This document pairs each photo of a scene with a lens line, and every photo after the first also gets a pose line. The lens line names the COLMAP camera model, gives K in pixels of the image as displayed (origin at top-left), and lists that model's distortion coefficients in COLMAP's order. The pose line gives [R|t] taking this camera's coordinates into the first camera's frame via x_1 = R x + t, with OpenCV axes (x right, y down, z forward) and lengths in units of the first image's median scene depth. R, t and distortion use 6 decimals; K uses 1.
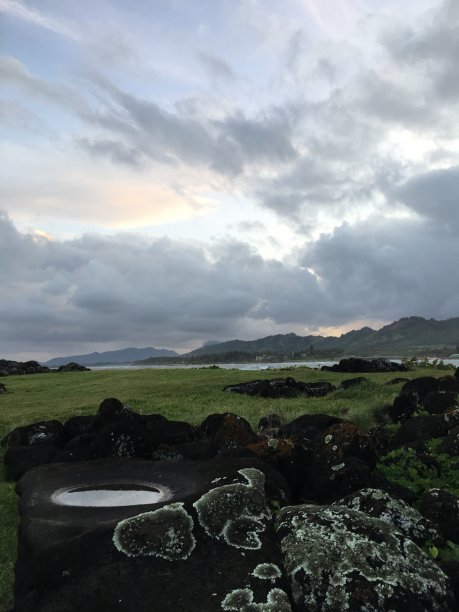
lens RADIAL K [[520.8, 0, 229.5], [0, 520.8, 306.0], [0, 0, 1]] dist [0.080670, -0.100605]
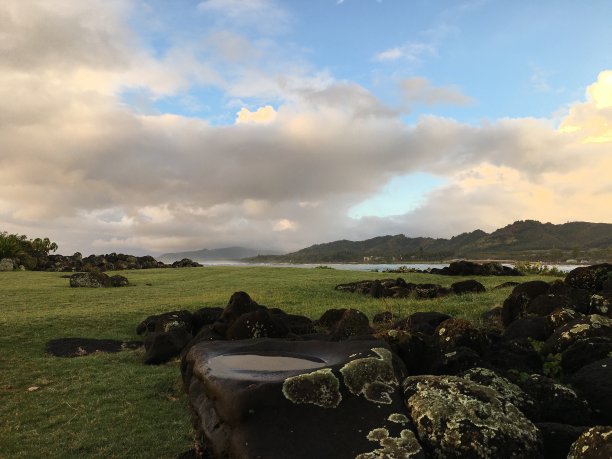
lens RADIAL K [[525.3, 0, 304.7], [0, 525.3, 230.8], [0, 0, 1]] dist [0.084234, -0.119984]
pose [[0.997857, 0.021144, -0.061918, -0.070479], [-0.018124, 0.998638, 0.048929, -0.023394], [0.062868, -0.047702, 0.996881, -0.248869]]
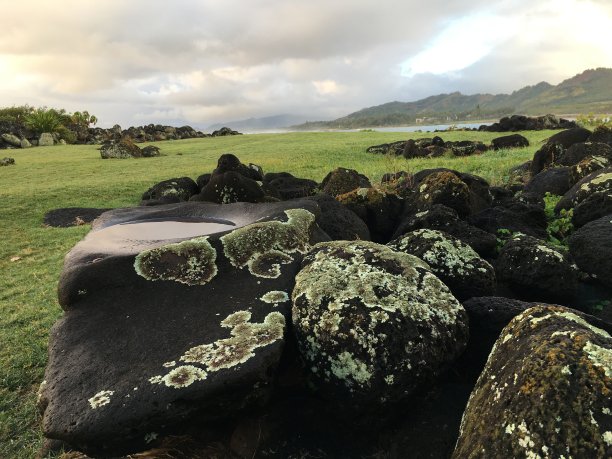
lens RADIAL K [[525.3, 0, 304.7], [0, 525.3, 230.8], [0, 0, 1]] dist [0.084234, -0.119984]
pose [[0.988011, 0.011553, -0.153948, 0.215292], [0.034780, 0.954903, 0.294874, 0.065360], [0.150412, -0.296693, 0.943053, 0.072429]]
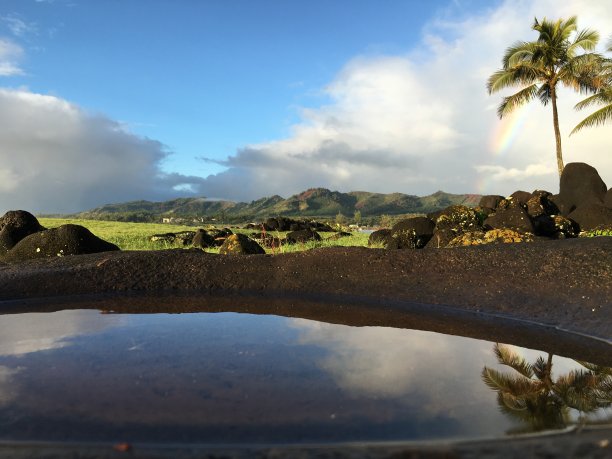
lens RADIAL K [[525.3, 0, 304.7], [0, 525.3, 230.8], [0, 0, 1]] dist [0.084234, -0.119984]
pose [[0.950208, 0.039633, 0.309087, -0.278845], [-0.074343, 0.992071, 0.101337, 0.308795], [-0.302620, -0.119269, 0.945619, 0.857381]]
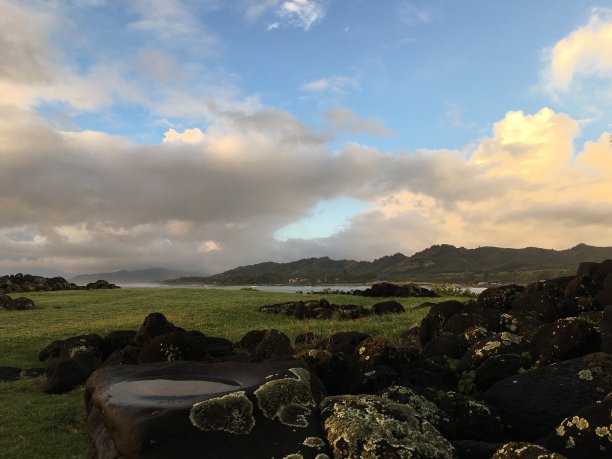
lens RADIAL K [[523.8, 0, 306.6], [0, 523.8, 221.7], [0, 0, 1]] dist [0.082994, -0.115538]
pose [[0.996115, 0.037030, 0.079901, -0.051131], [-0.036025, 0.999253, -0.013978, -0.002465], [-0.080359, 0.011045, 0.996705, -0.198656]]
